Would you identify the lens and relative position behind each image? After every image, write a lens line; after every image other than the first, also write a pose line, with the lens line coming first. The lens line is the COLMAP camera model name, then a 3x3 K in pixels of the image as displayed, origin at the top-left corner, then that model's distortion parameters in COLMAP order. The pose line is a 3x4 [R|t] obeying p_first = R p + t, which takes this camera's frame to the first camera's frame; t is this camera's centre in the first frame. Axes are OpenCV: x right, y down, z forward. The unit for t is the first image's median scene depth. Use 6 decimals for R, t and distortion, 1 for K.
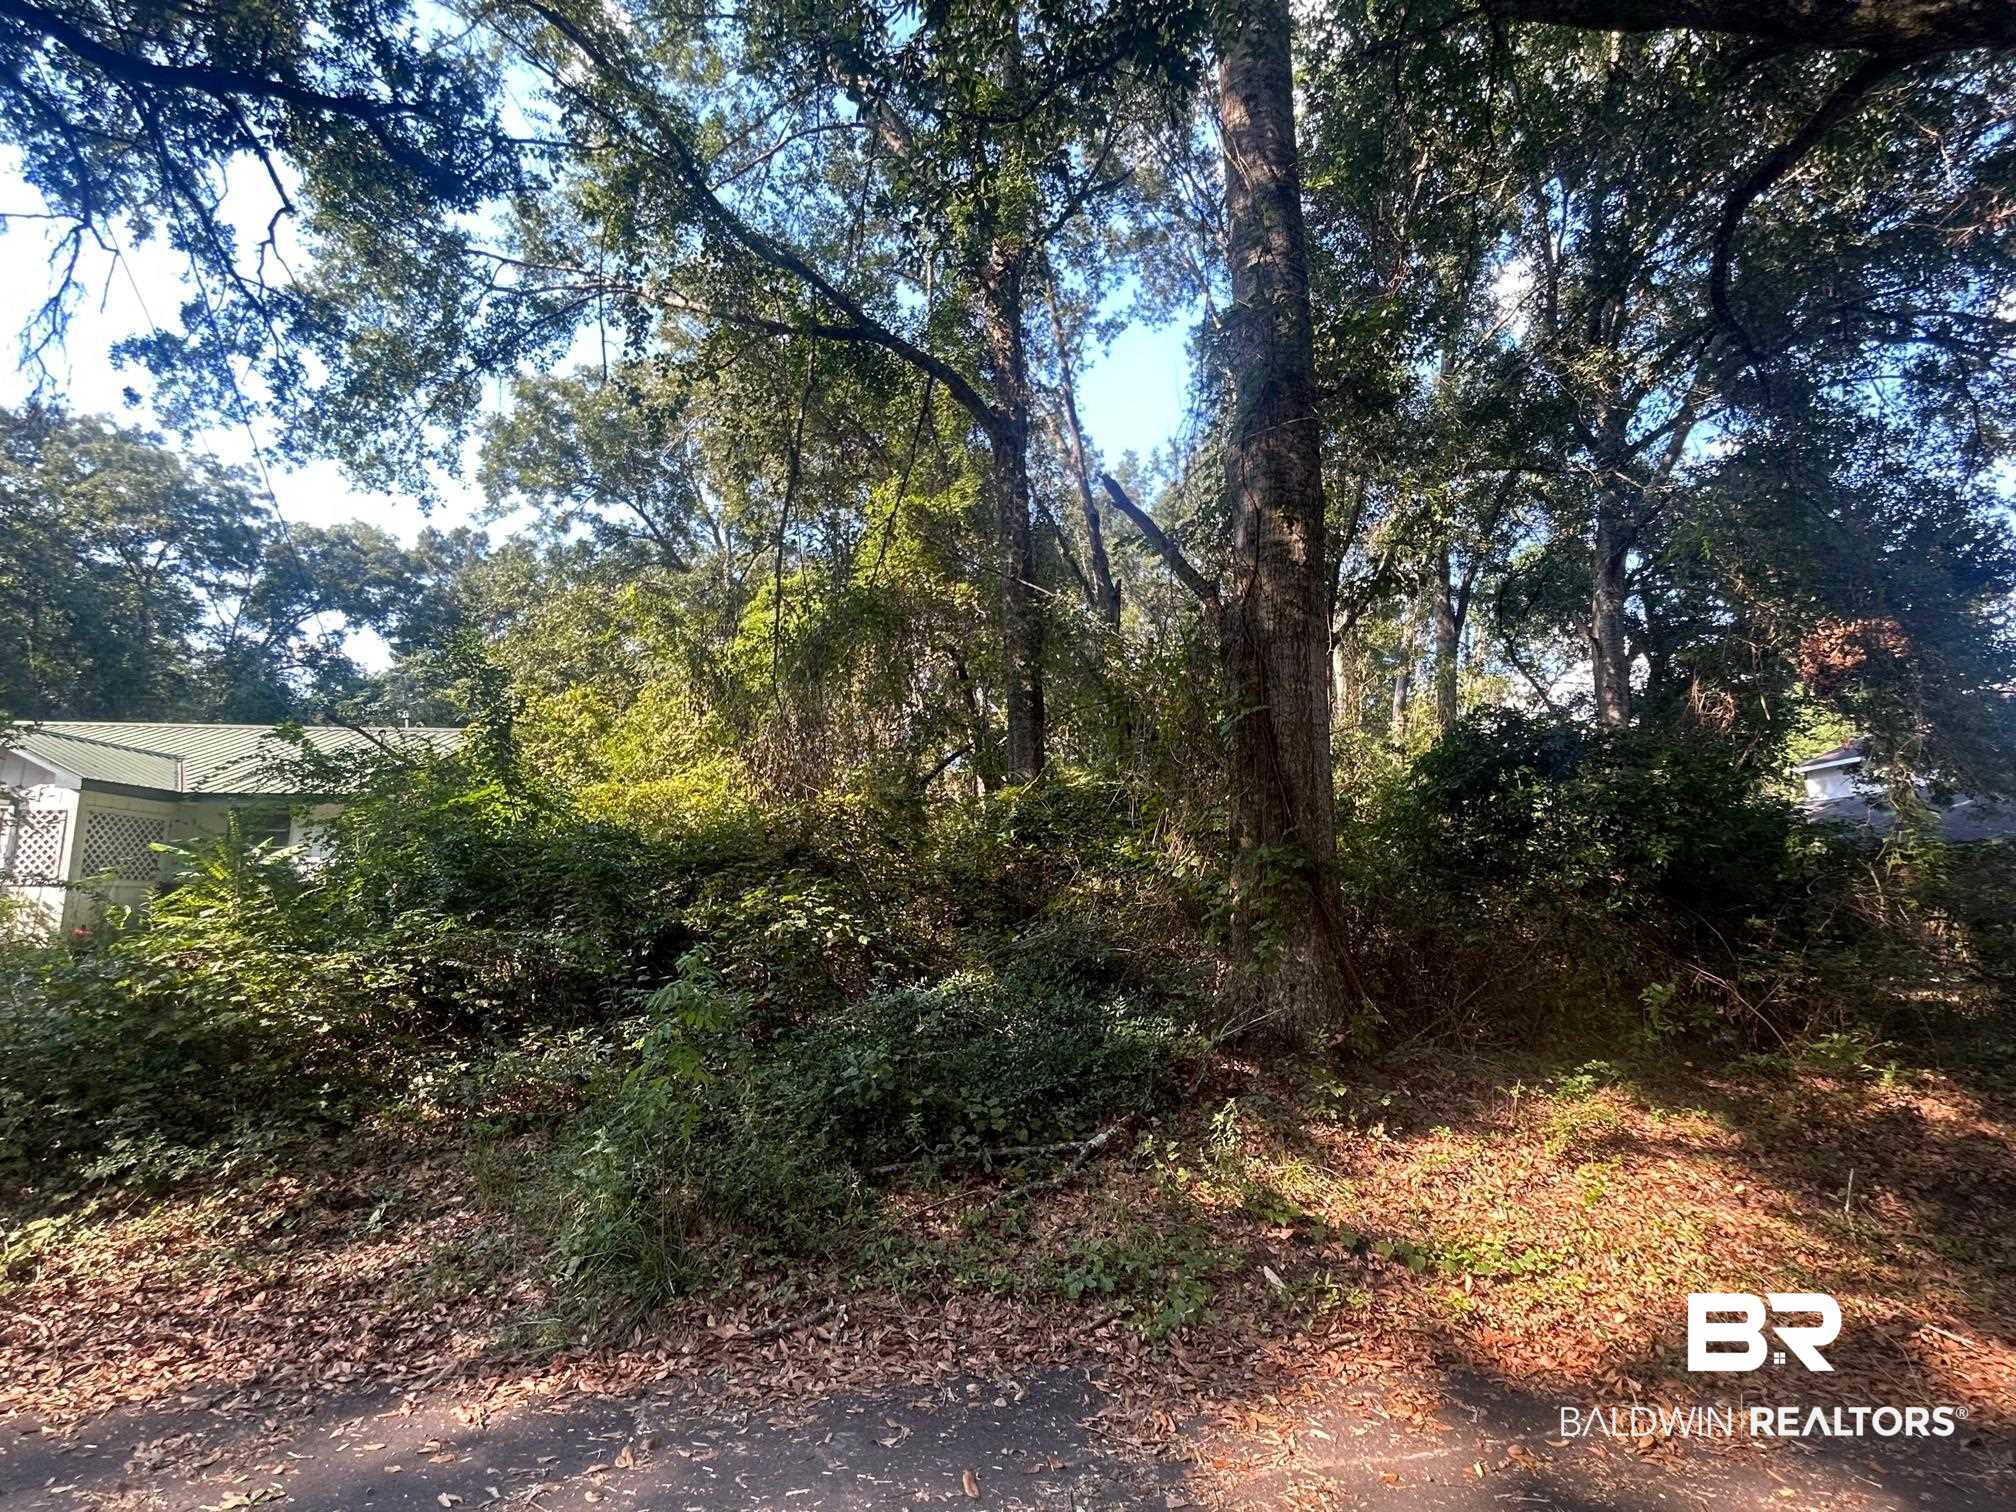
lens RADIAL K [[941.6, 0, 1006.7], [0, 941.6, 760.3], [0, 0, 1]] dist [-0.011111, 0.008987]
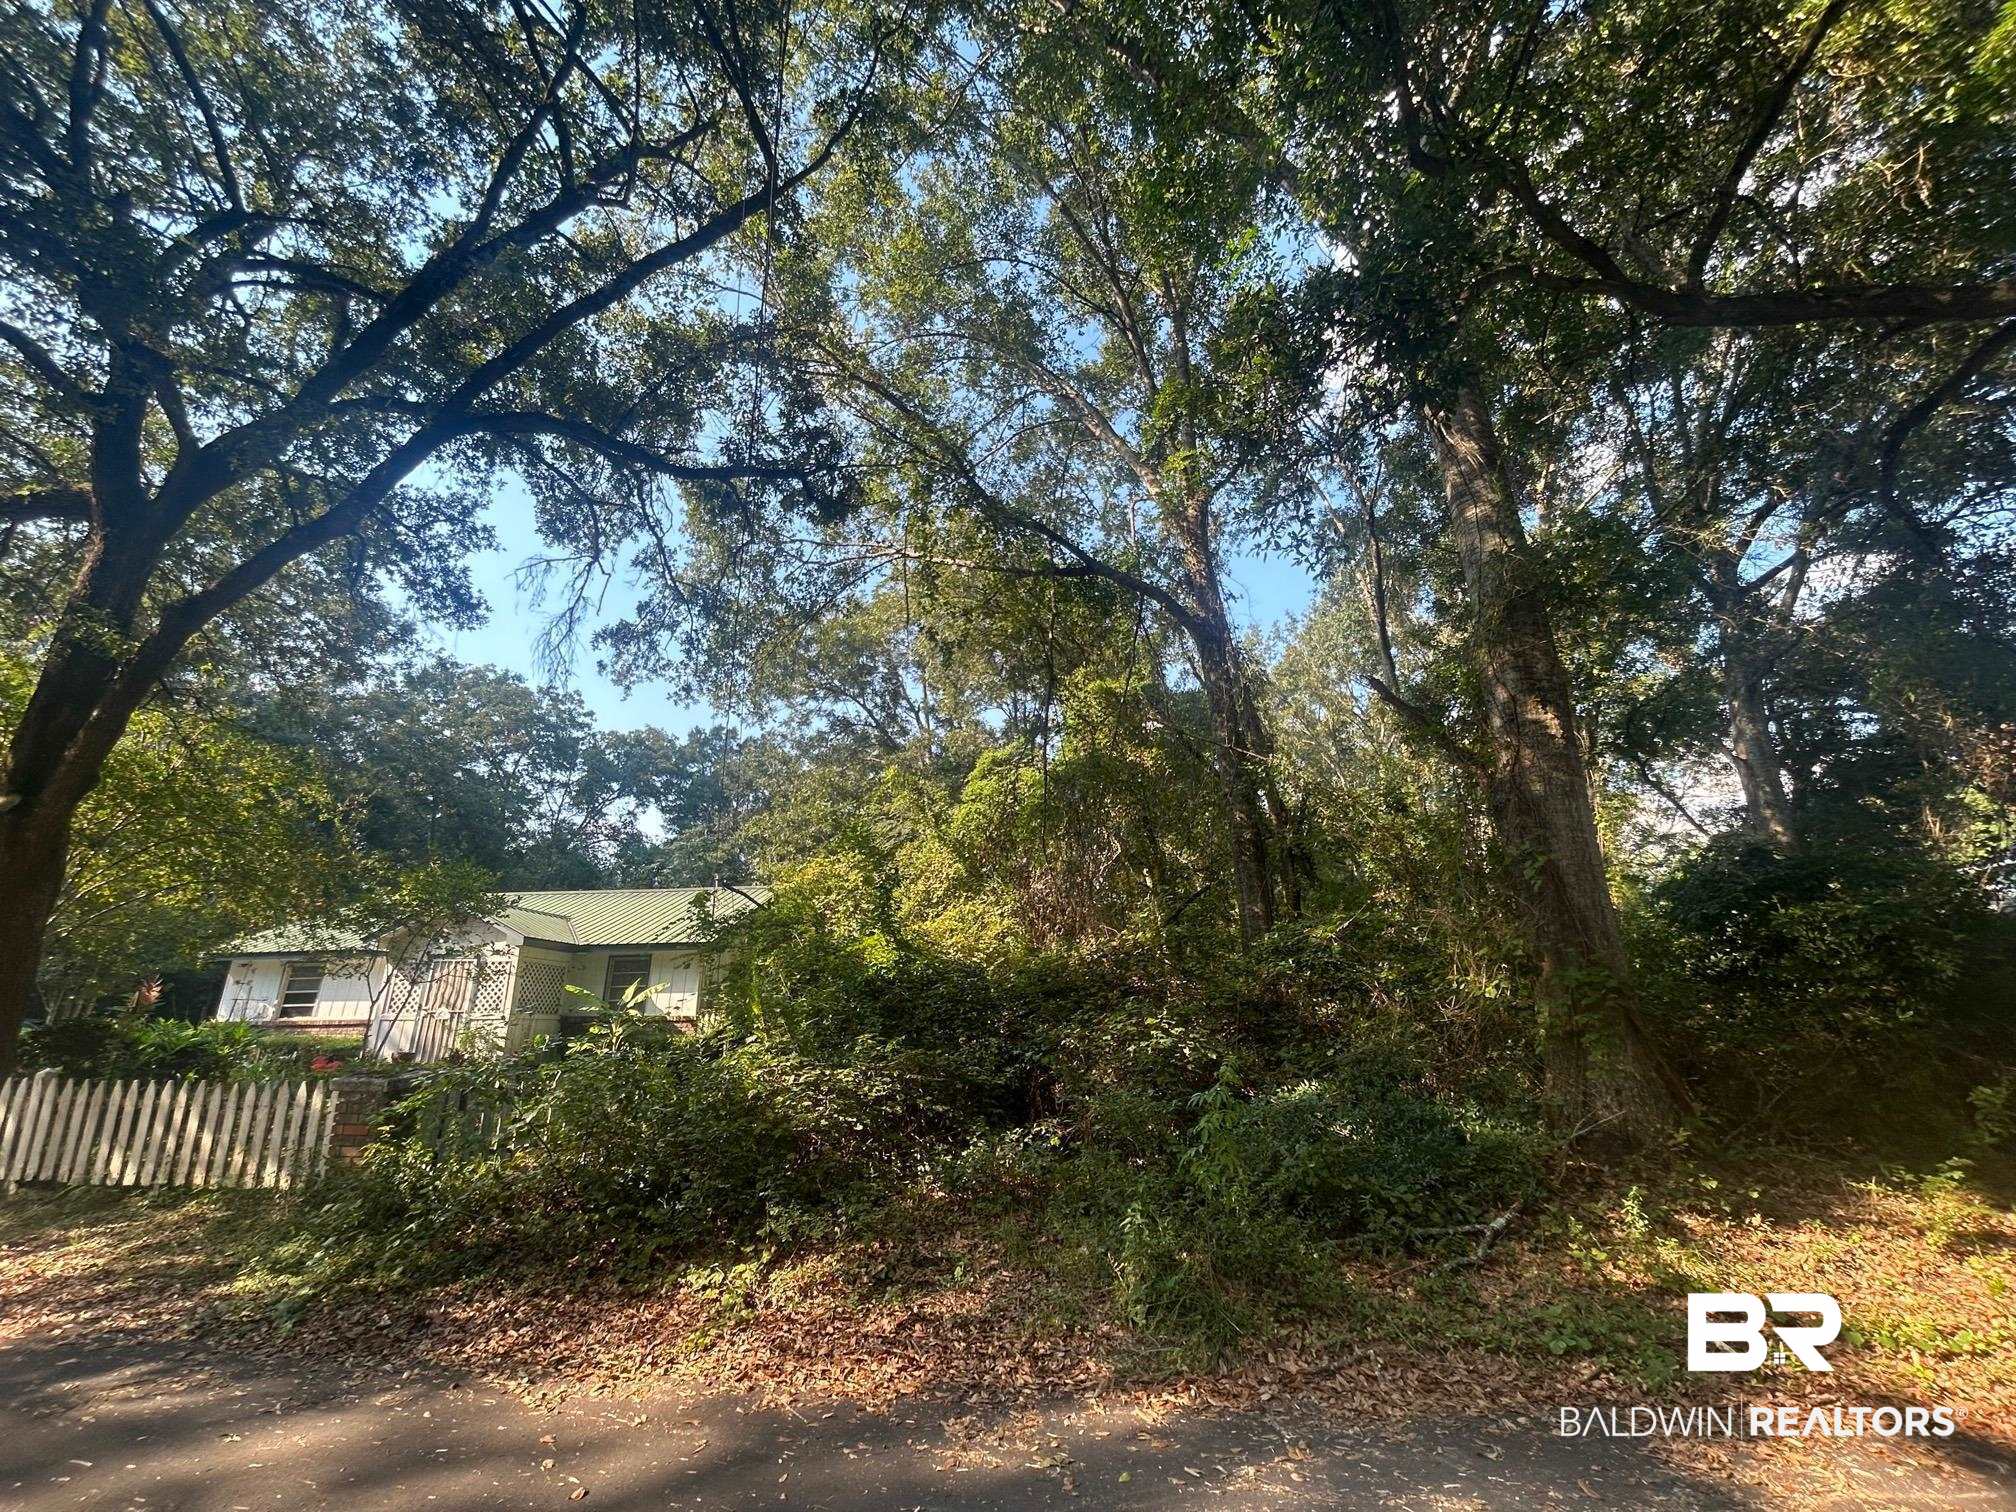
lens RADIAL K [[810.5, 0, 1007.7], [0, 810.5, 756.0], [0, 0, 1]] dist [-0.001928, 0.000965]
pose [[0.986988, -0.065407, -0.146893, -0.142171], [0.040117, 0.984807, -0.168953, -0.016566], [0.155712, 0.160862, 0.974616, -0.090440]]
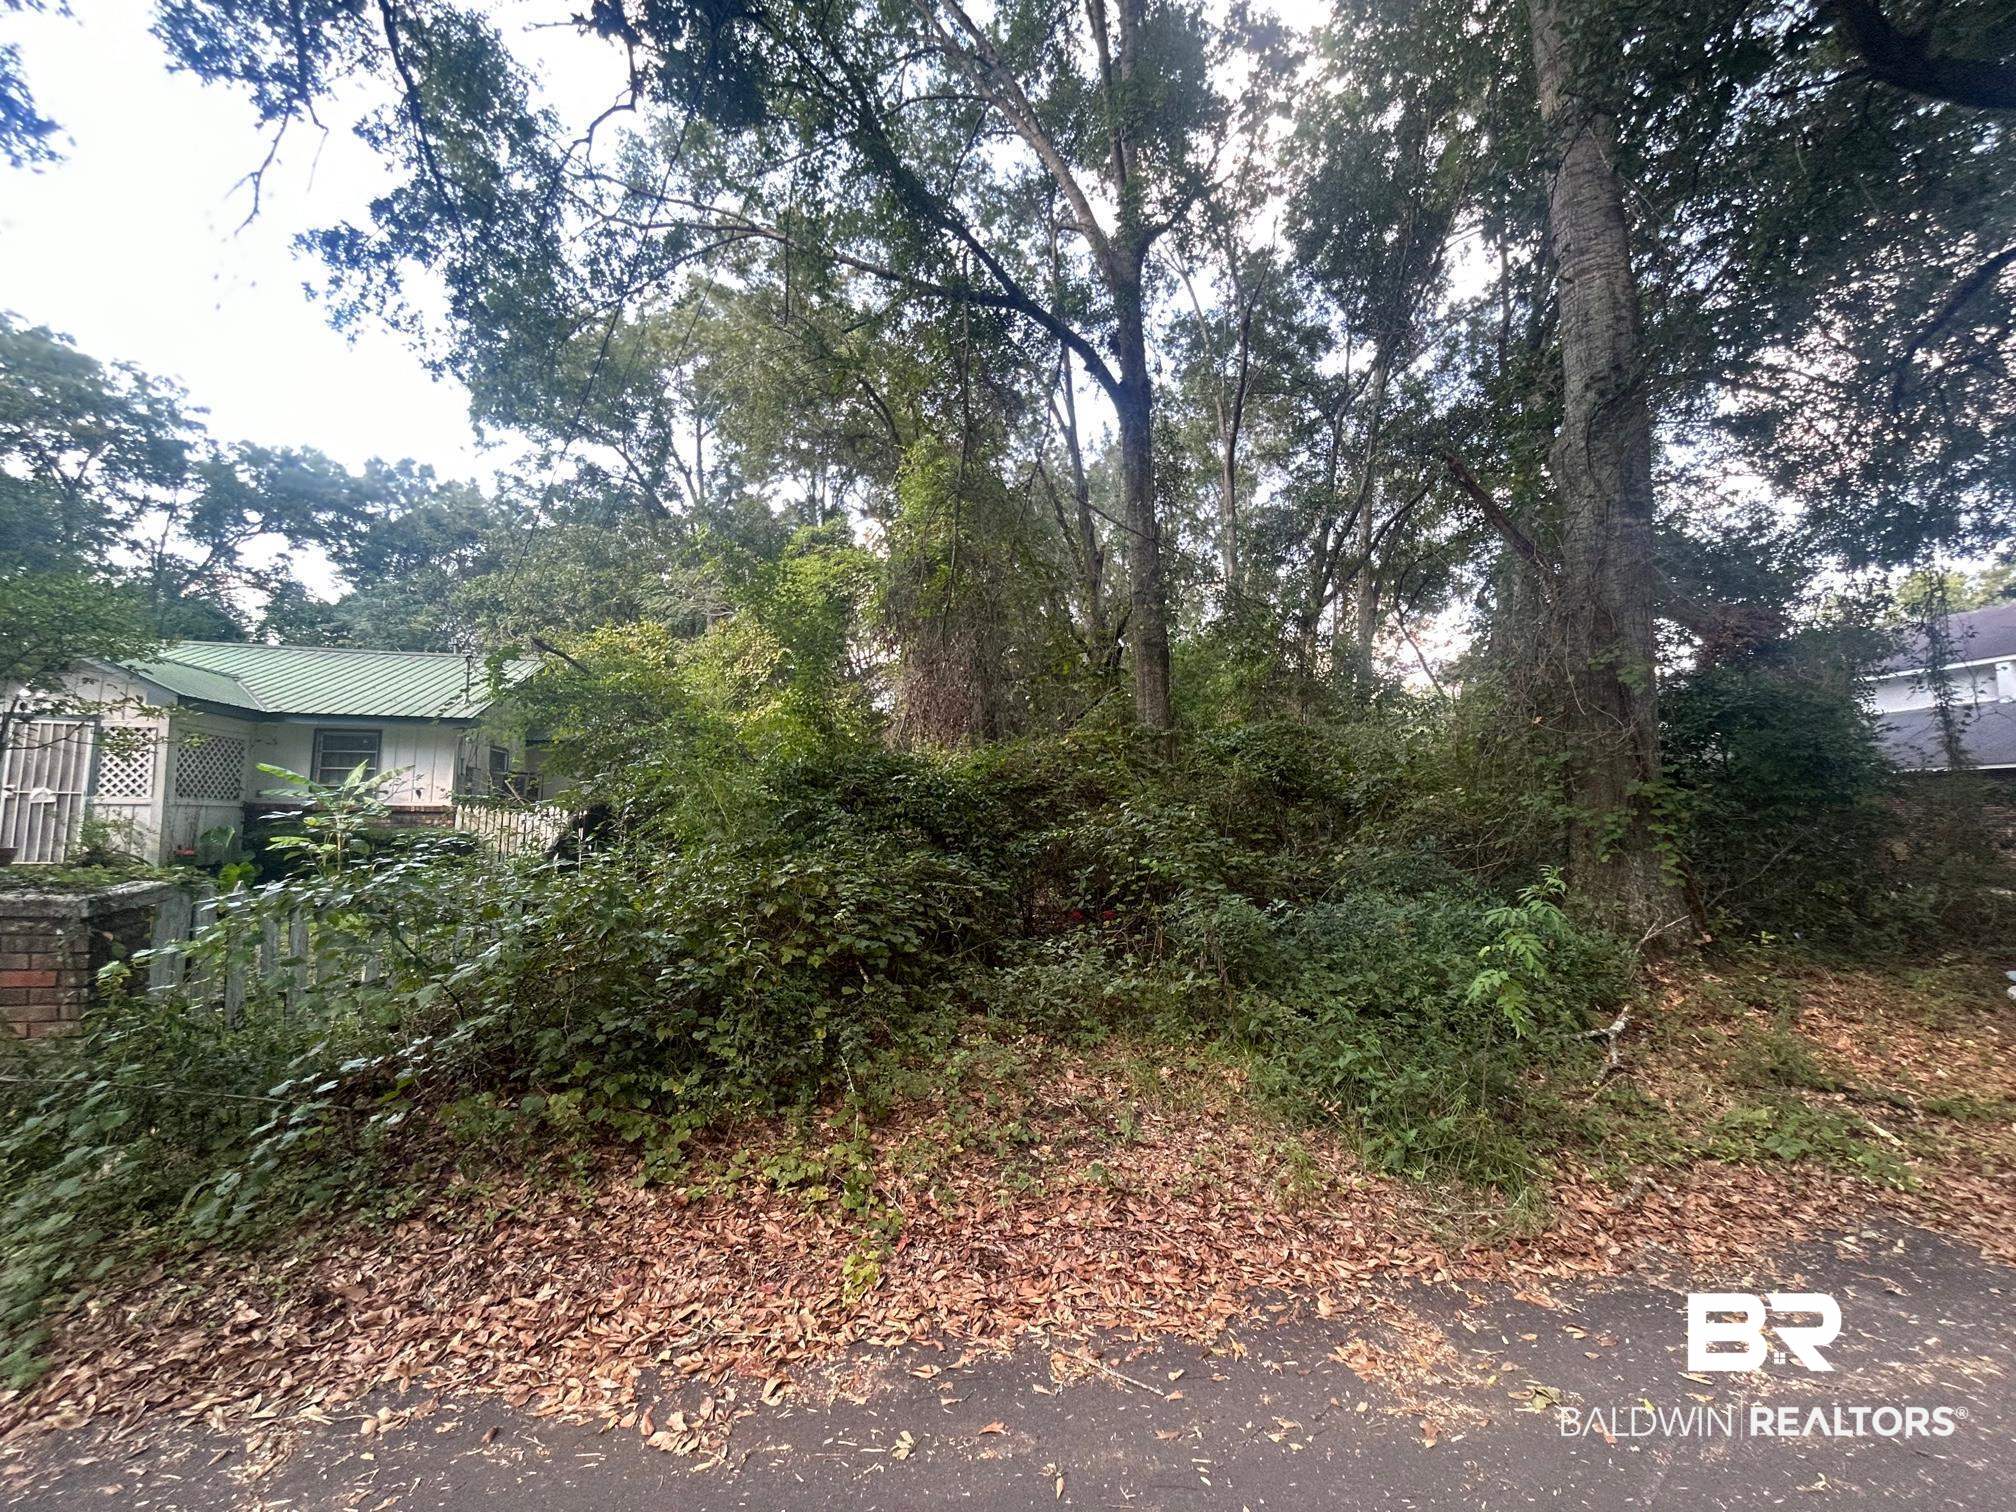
lens RADIAL K [[810.5, 0, 1007.7], [0, 810.5, 756.0], [0, 0, 1]] dist [-0.001928, 0.000965]
pose [[0.987711, 0.015478, 0.155525, -0.353452], [-0.025854, 0.997556, 0.064912, 0.006679], [-0.154140, -0.068135, 0.985697, 0.057598]]
